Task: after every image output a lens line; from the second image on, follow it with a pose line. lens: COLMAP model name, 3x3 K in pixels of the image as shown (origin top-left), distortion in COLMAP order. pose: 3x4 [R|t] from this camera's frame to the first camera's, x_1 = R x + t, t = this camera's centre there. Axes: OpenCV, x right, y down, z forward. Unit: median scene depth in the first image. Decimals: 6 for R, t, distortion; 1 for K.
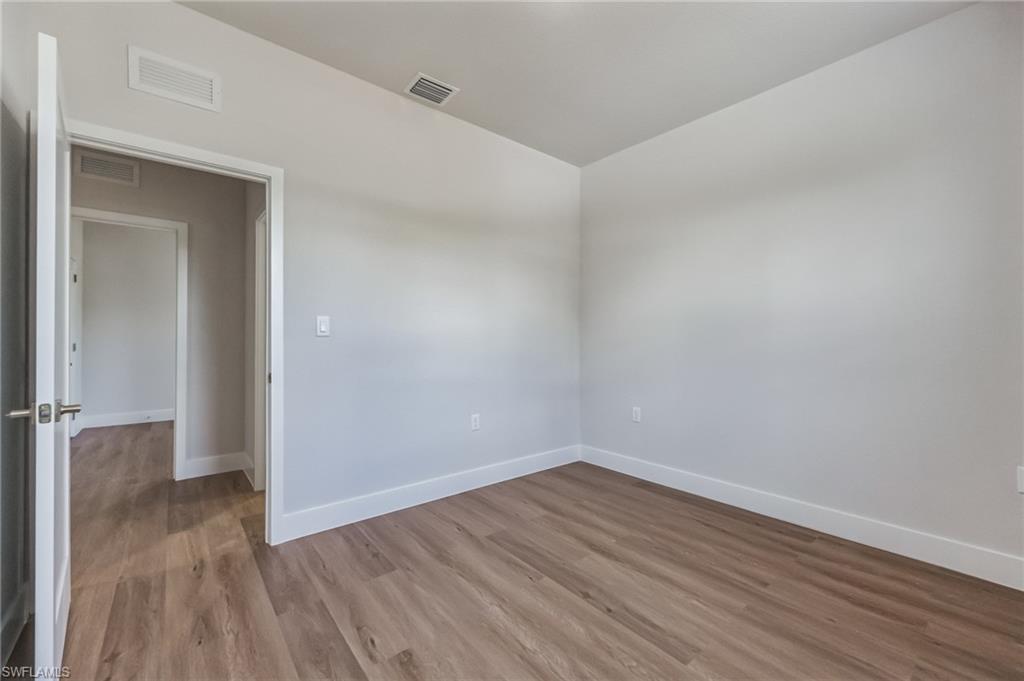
lens RADIAL K [[410.5, 0, 517.9], [0, 410.5, 339.7], [0, 0, 1]] dist [0.000286, -0.000506]
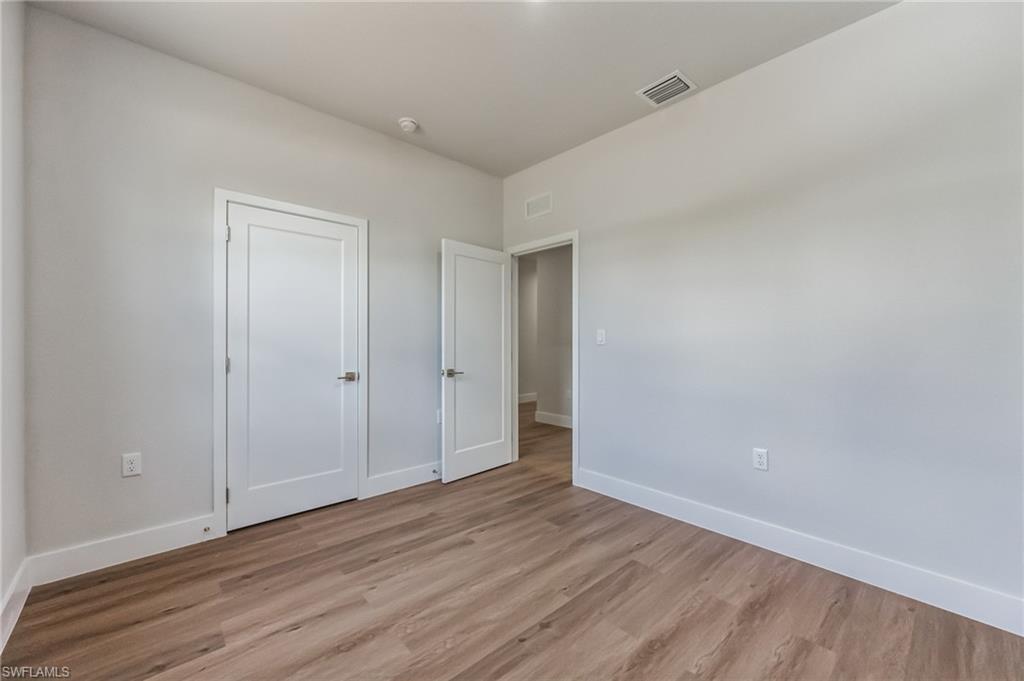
lens RADIAL K [[410.5, 0, 510.3], [0, 410.5, 345.6], [0, 0, 1]] dist [0.000286, -0.000506]
pose [[0.026841, 0.006268, -0.999620, 0.889431], [-0.002637, 0.999977, 0.006200, -0.014566], [0.999636, 0.002470, 0.026857, 0.729768]]
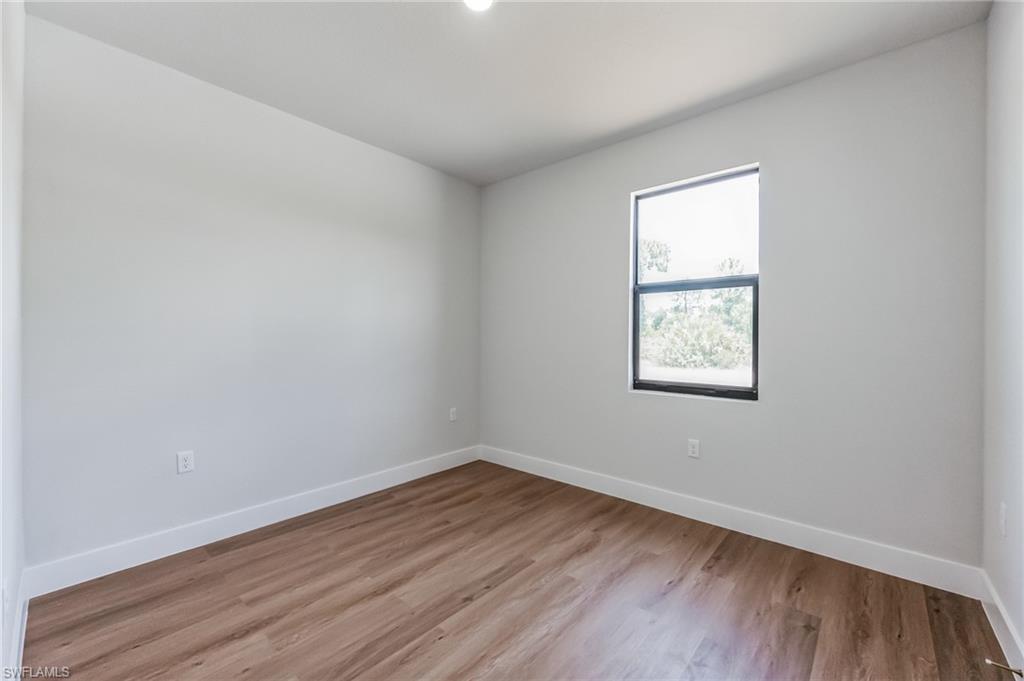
lens RADIAL K [[410.5, 0, 506.6], [0, 410.5, 340.5], [0, 0, 1]] dist [0.000286, -0.000506]
pose [[-0.133305, -0.012875, 0.990991, -0.731322], [-0.002840, 0.999916, 0.012609, -0.052287], [-0.991071, -0.001134, -0.133331, 0.851160]]
